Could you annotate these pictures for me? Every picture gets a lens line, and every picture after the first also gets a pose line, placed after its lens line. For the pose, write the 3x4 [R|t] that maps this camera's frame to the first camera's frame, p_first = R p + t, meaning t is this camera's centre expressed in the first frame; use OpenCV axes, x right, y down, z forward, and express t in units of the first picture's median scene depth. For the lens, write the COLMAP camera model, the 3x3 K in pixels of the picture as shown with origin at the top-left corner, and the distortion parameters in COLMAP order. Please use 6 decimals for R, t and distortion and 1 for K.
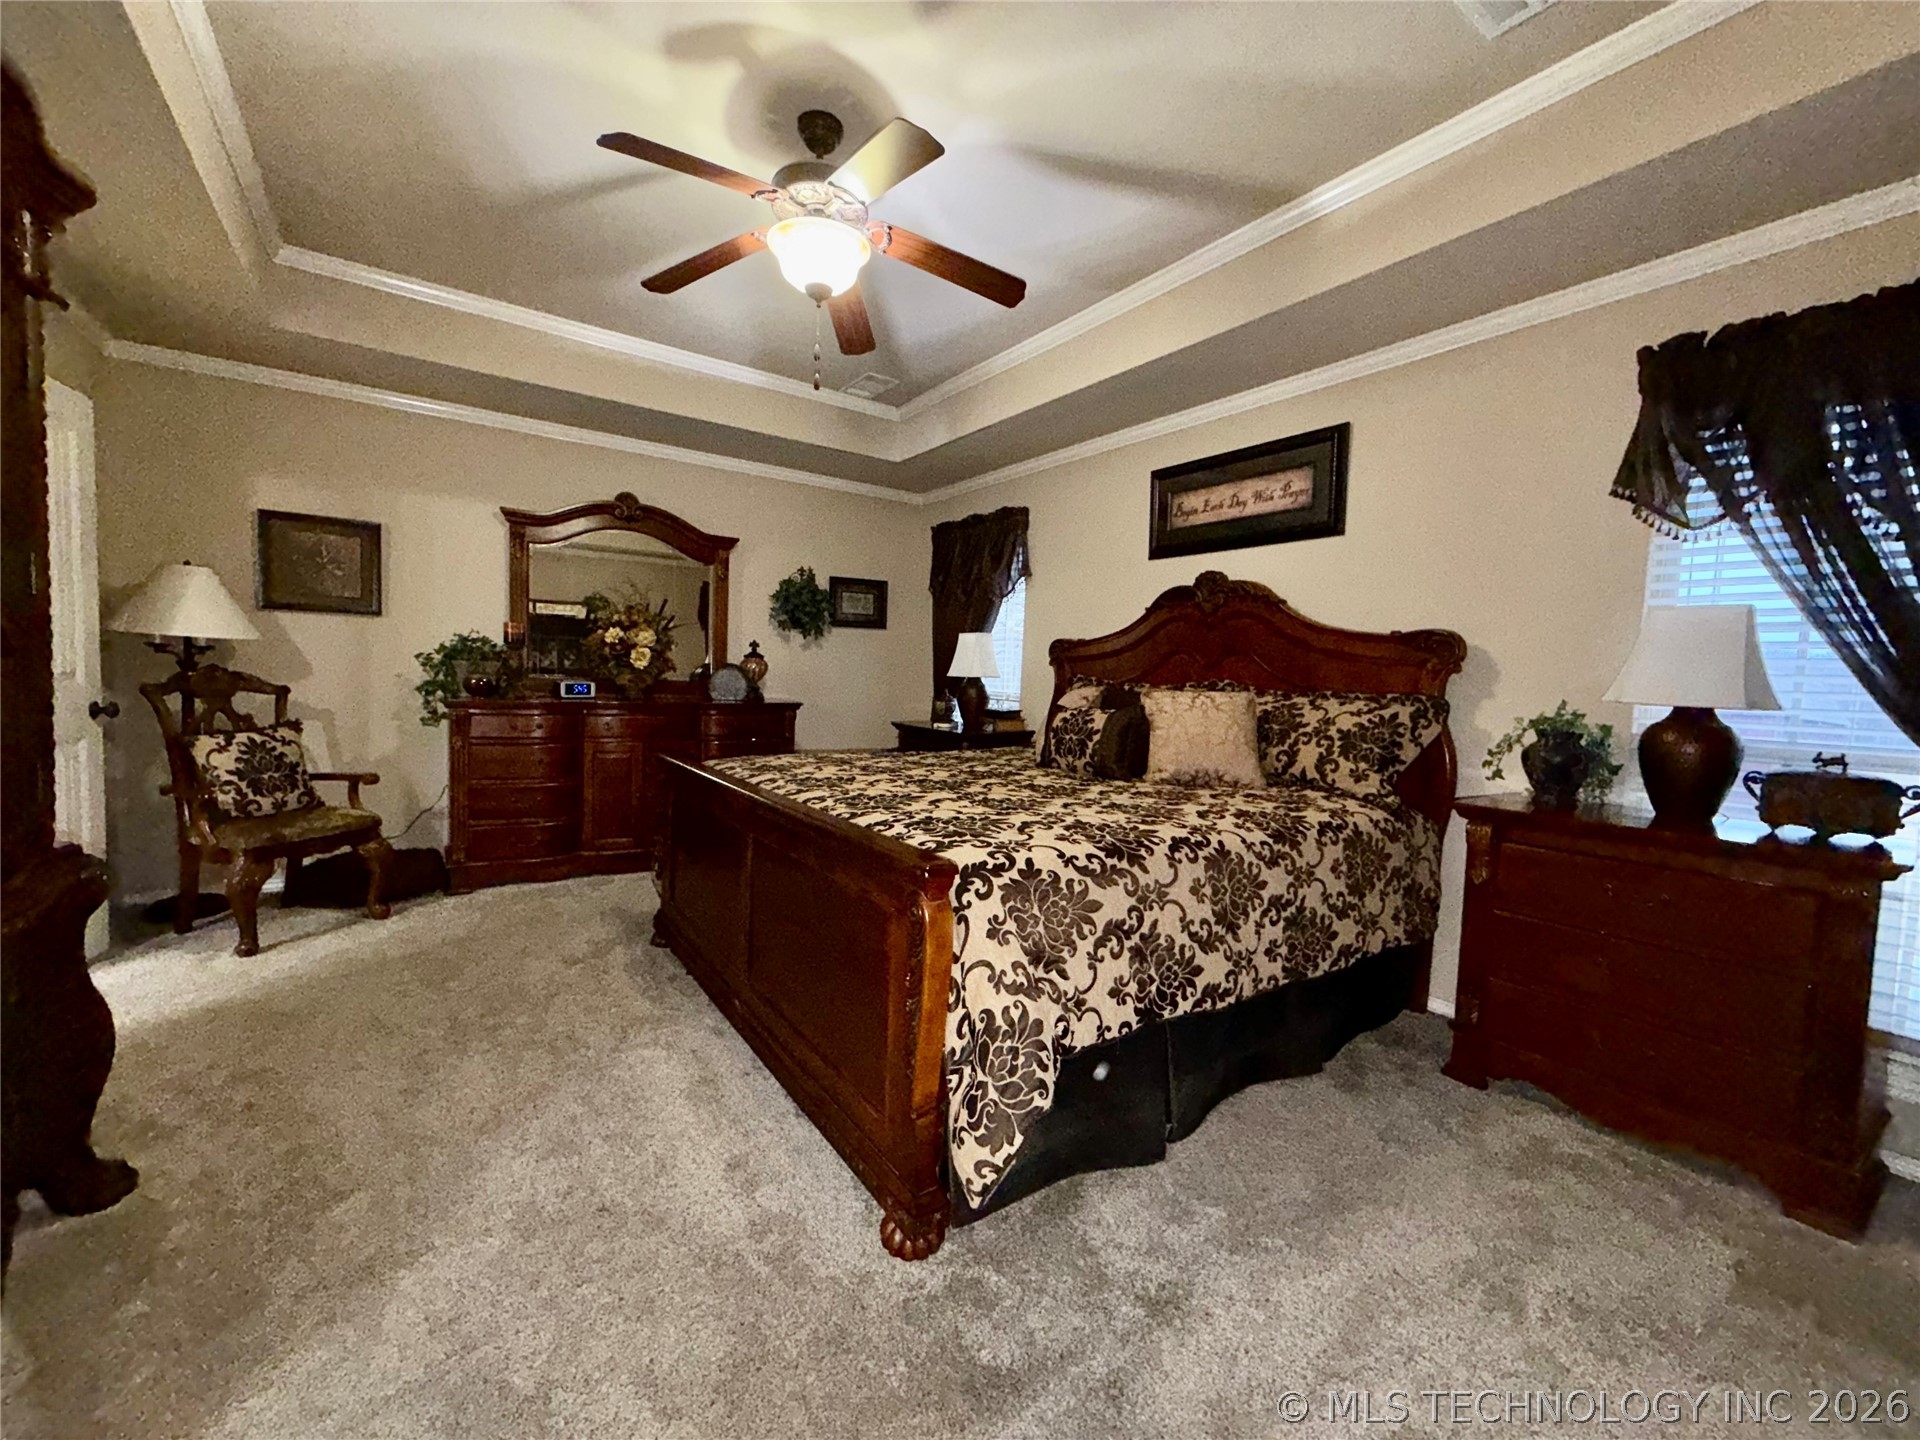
lens RADIAL K [[767.8, 0, 956.1], [0, 767.8, 715.4], [0, 0, 1]] dist [-0.000553, 0.000872]
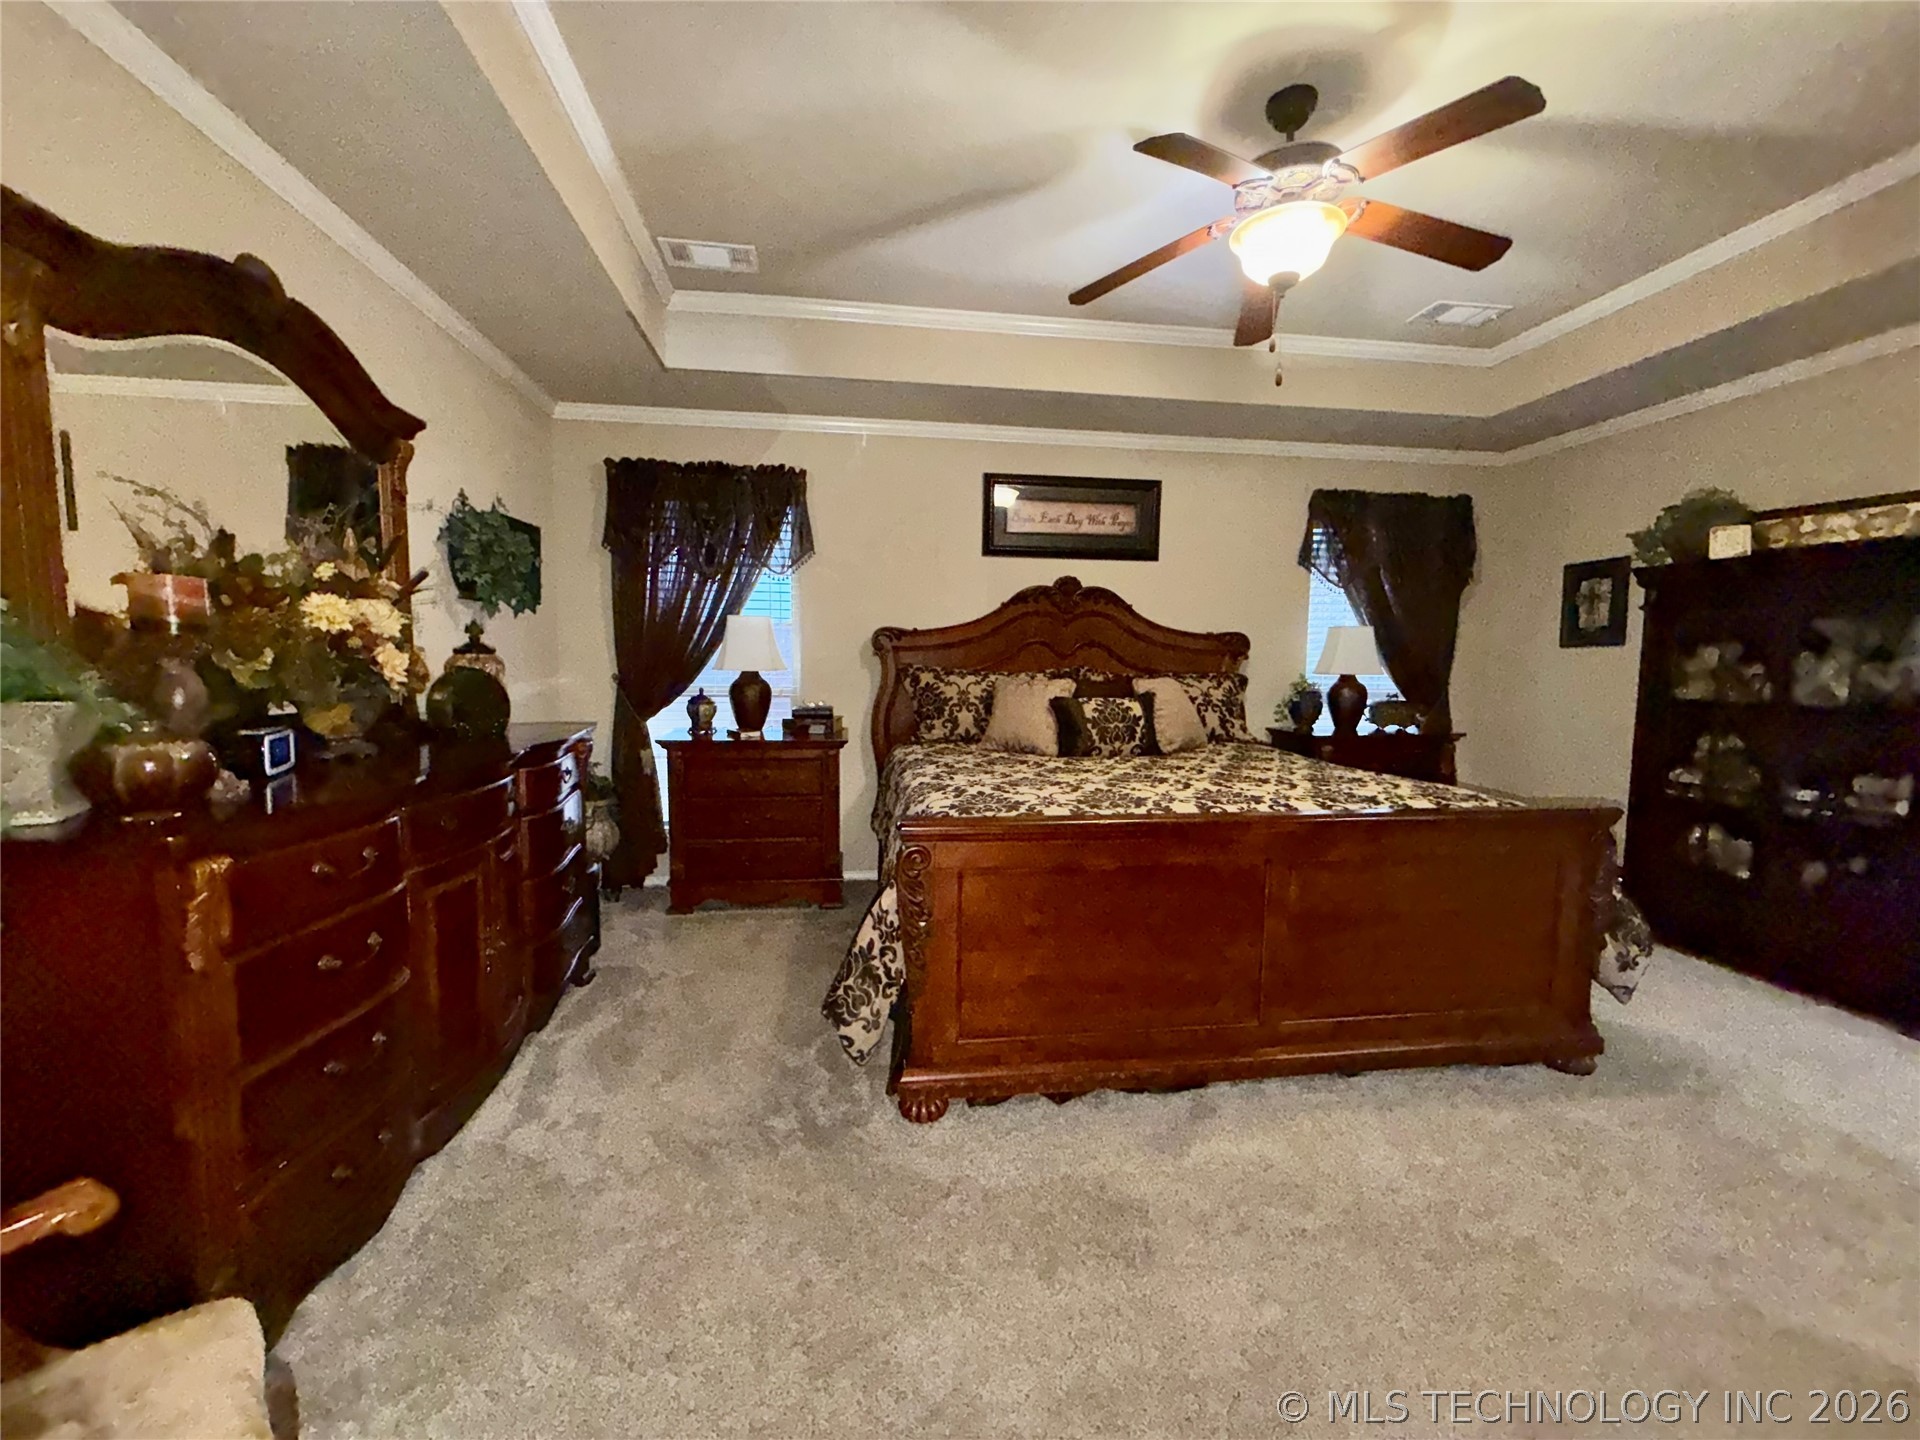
lens RADIAL K [[767.8, 0, 951.4], [0, 767.8, 727.0], [0, 0, 1]] dist [-0.000553, 0.000872]
pose [[0.458642, -0.117192, 0.880859, -0.910009], [0.053377, 0.993109, 0.104334, -0.095618], [-0.887016, -0.000834, 0.461737, 0.656310]]
